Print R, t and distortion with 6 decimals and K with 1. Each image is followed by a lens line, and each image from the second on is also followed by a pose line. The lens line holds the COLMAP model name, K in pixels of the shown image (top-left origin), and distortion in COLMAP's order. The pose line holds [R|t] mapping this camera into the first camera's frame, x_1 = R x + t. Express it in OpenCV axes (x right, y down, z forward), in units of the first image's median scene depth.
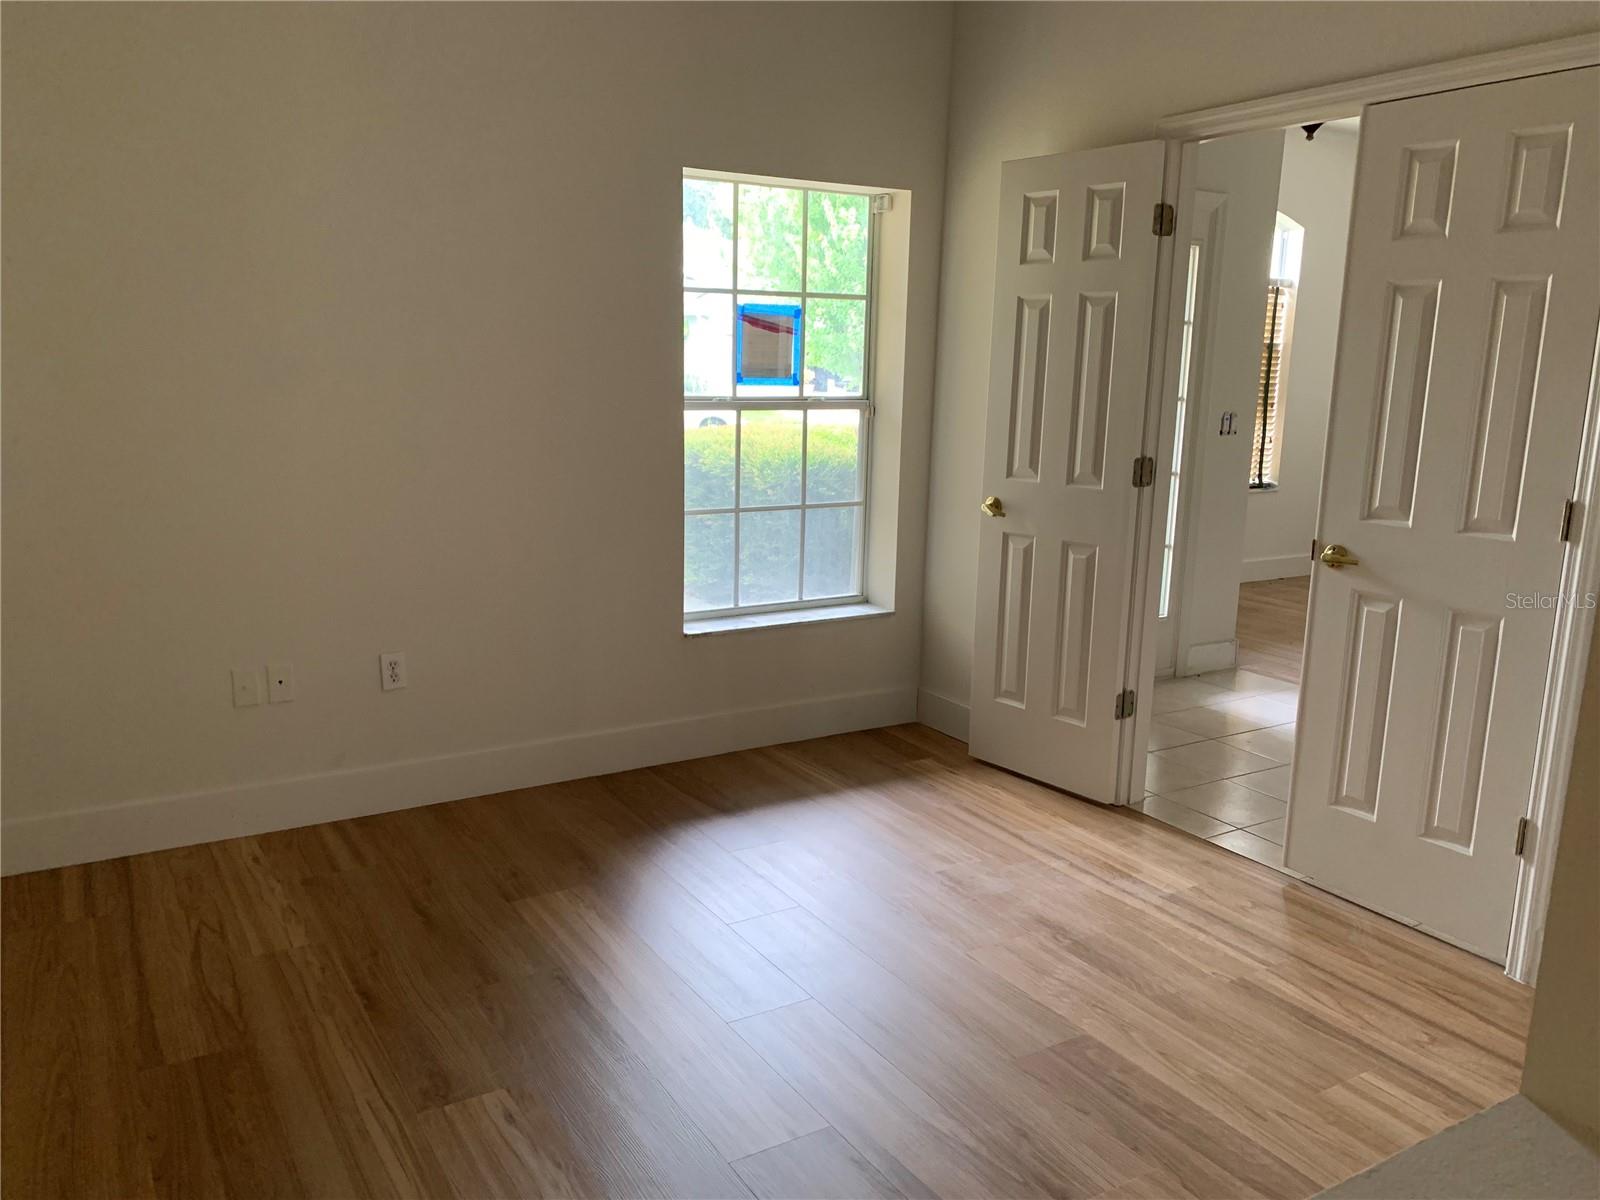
lens RADIAL K [[1223.9, 0, 796.8], [0, 1223.9, 600.9], [0, 0, 1]] dist [0.031576, -0.044436]
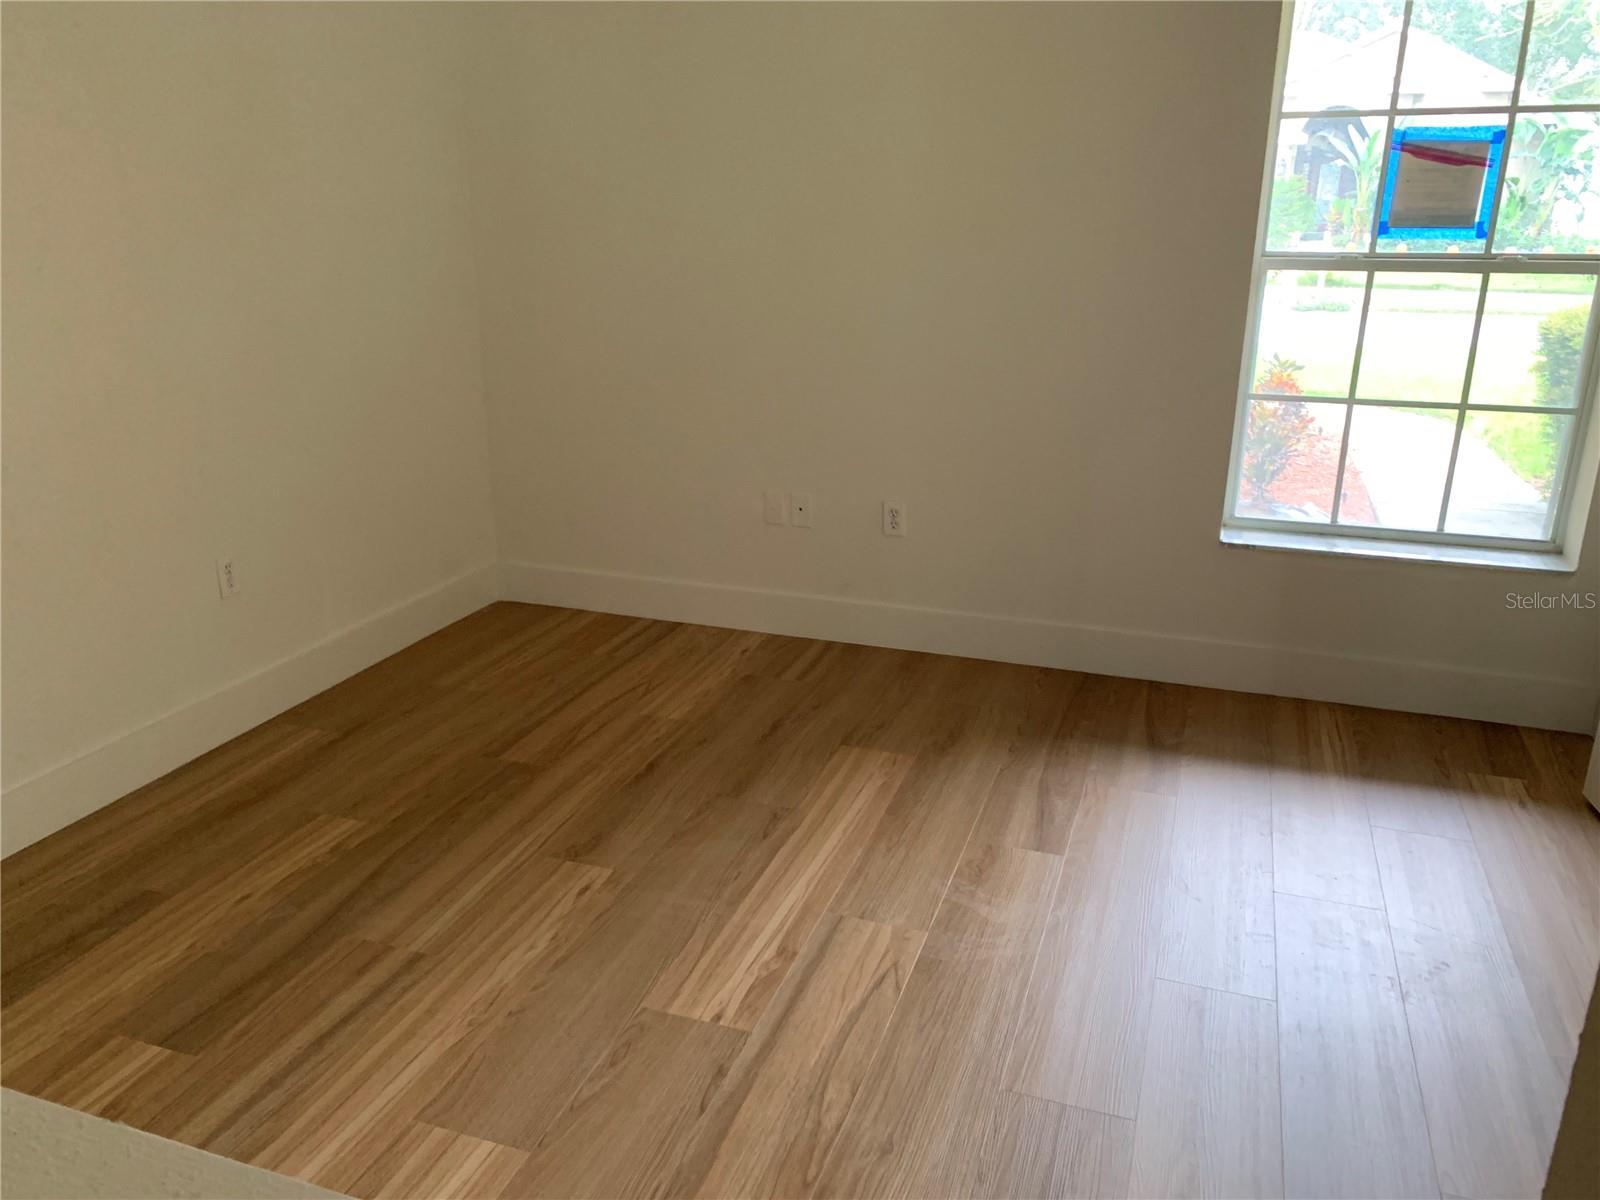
lens RADIAL K [[1223.9, 0, 791.9], [0, 1223.9, 605.4], [0, 0, 1]] dist [0.031576, -0.044436]
pose [[0.607923, 0.223360, -0.761932, 0.376354], [-0.138671, 0.974736, 0.175101, -0.036327], [0.781793, -0.000790, 0.623538, 0.234122]]
